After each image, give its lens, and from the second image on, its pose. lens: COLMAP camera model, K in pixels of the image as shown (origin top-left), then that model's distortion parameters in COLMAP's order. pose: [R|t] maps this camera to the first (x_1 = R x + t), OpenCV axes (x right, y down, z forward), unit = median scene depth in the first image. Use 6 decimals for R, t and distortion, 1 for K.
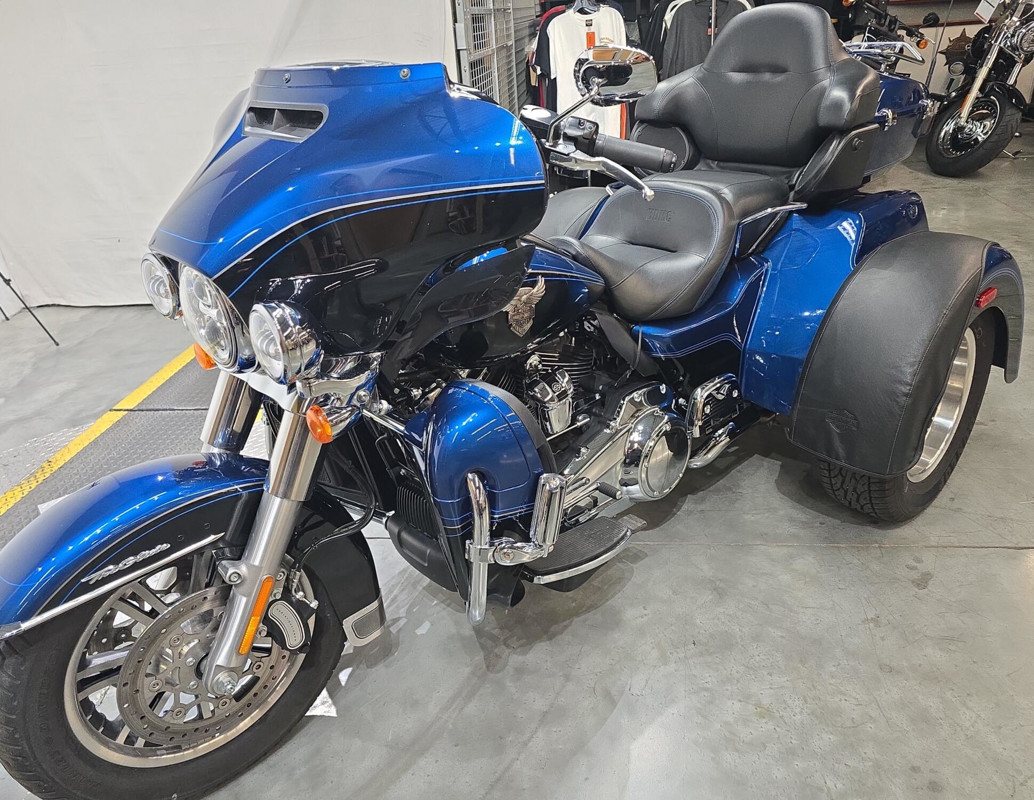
lens RADIAL K [[763.2, 0, 517.6], [0, 763.2, 400.4], [0, 0, 1]] dist [0.006121, -0.007298]
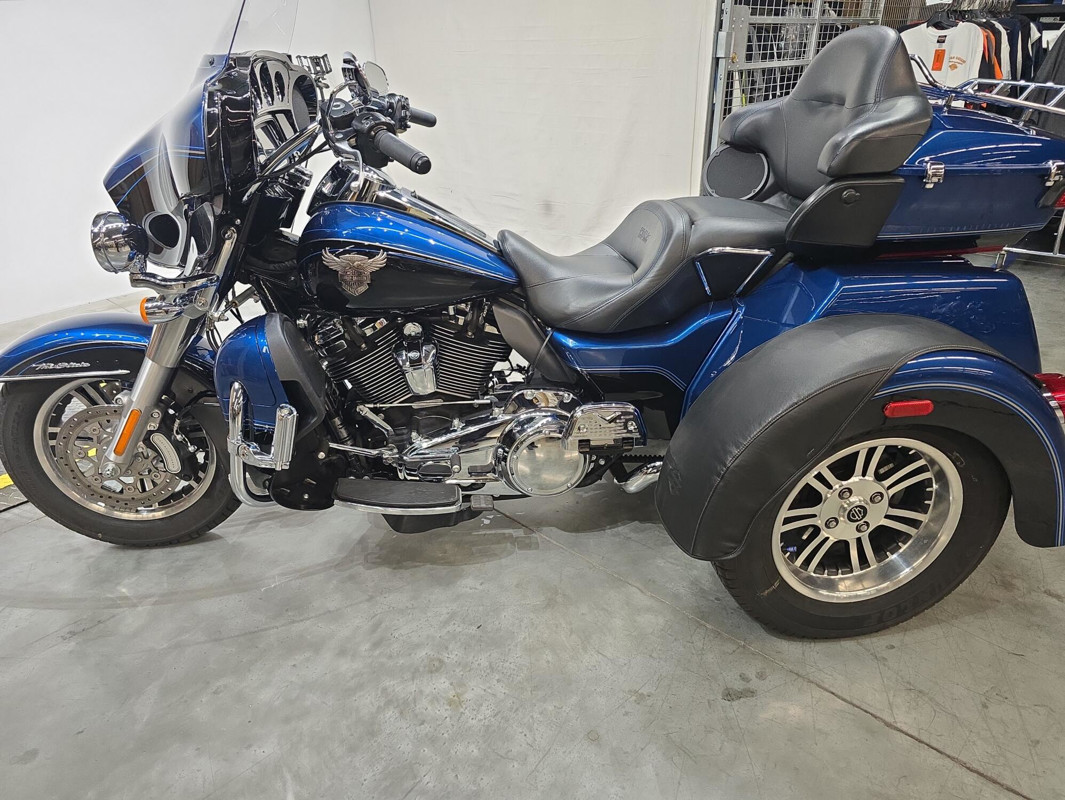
lens RADIAL K [[718.6, 0, 532.5], [0, 718.6, 402.2], [0, 0, 1]] dist [-0.003712, -0.002292]
pose [[0.805241, 0.307380, -0.507054, 0.658088], [-0.294229, 0.949570, 0.108378, -0.101875], [0.514797, 0.061919, 0.855073, 0.156444]]
